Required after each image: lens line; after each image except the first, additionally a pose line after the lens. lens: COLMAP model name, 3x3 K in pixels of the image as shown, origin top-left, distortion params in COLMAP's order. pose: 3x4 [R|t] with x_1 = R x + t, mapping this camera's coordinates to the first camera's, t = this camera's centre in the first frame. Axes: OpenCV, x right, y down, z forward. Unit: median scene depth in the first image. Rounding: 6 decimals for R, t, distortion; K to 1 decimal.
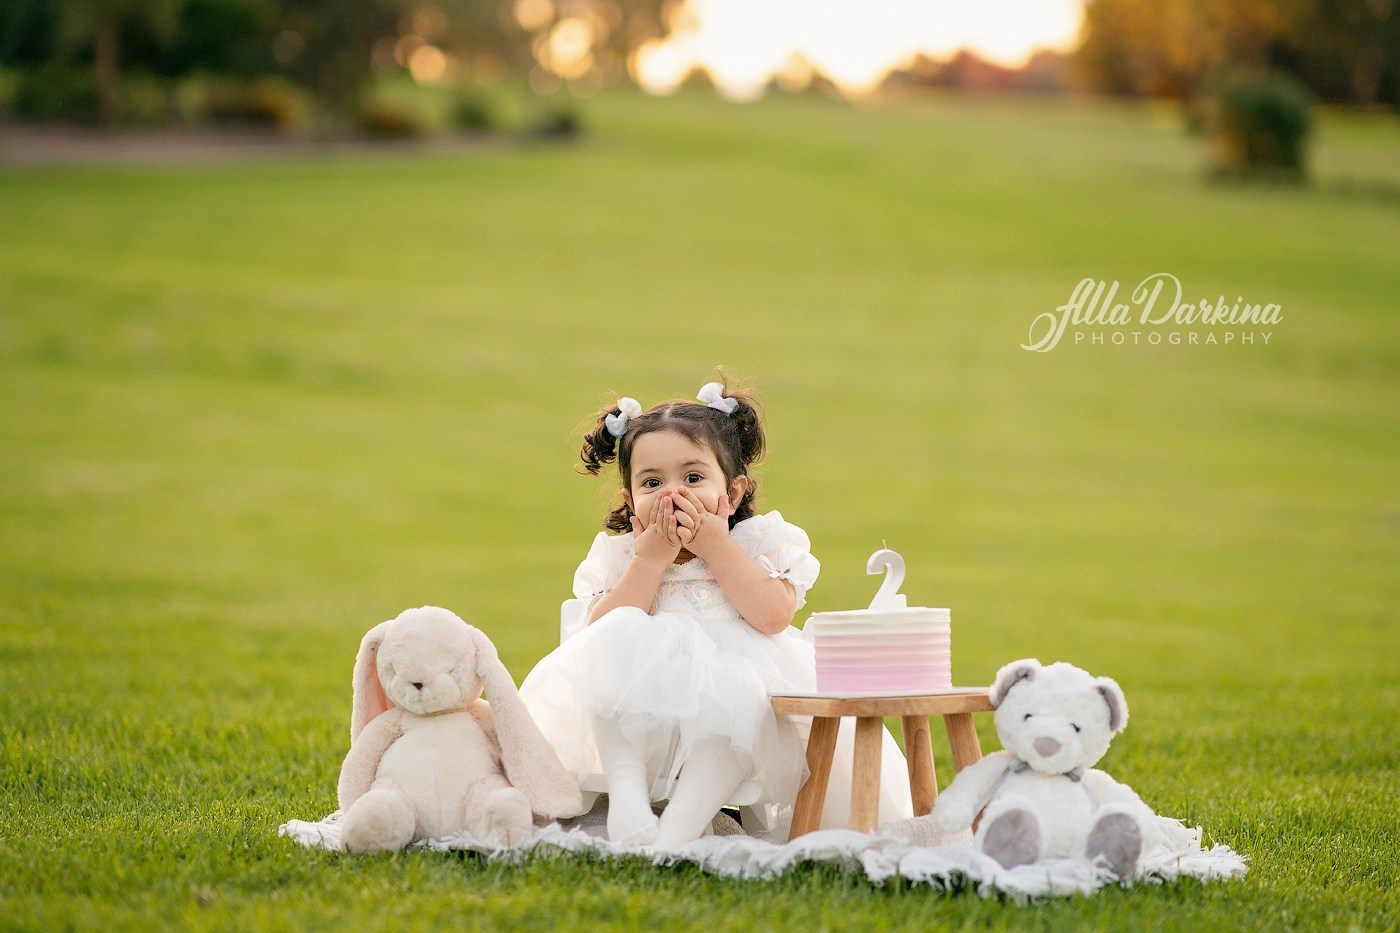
lens RADIAL K [[3502.5, 0, 708.7], [0, 3502.5, 470.4], [0, 0, 1]] dist [0.164747, 0.000000]
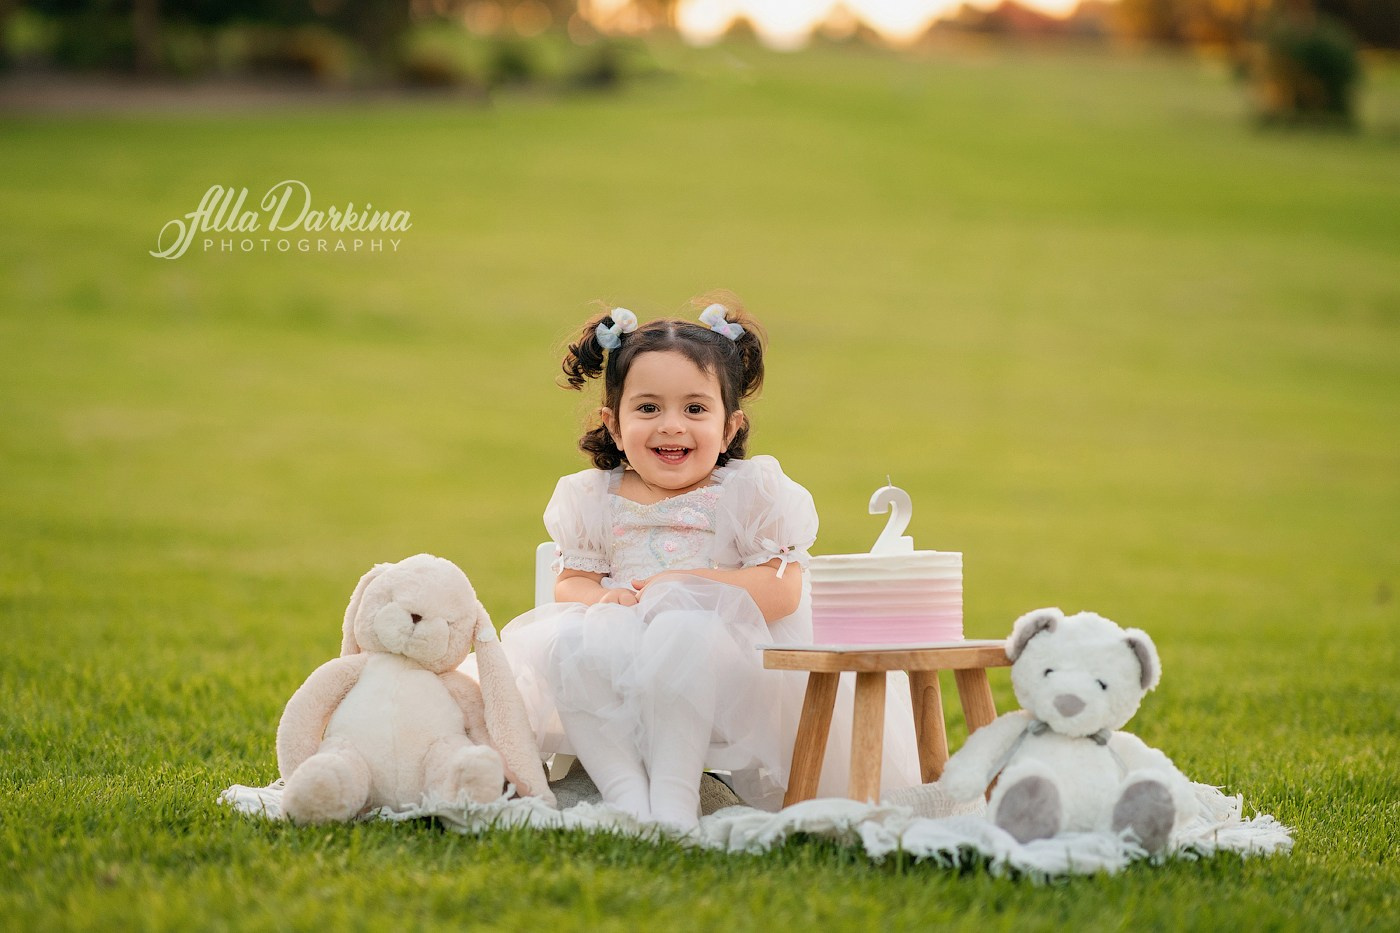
lens RADIAL K [[3502.0, 0, 694.3], [0, 3502.0, 451.6], [0, 0, 1]] dist [0.165247, 0.000000]
pose [[0.999861, -0.000256, -0.016665, 0.015118], [0.000399, 0.999963, 0.008545, 0.005862], [0.016662, -0.008550, 0.999825, 0.099158]]
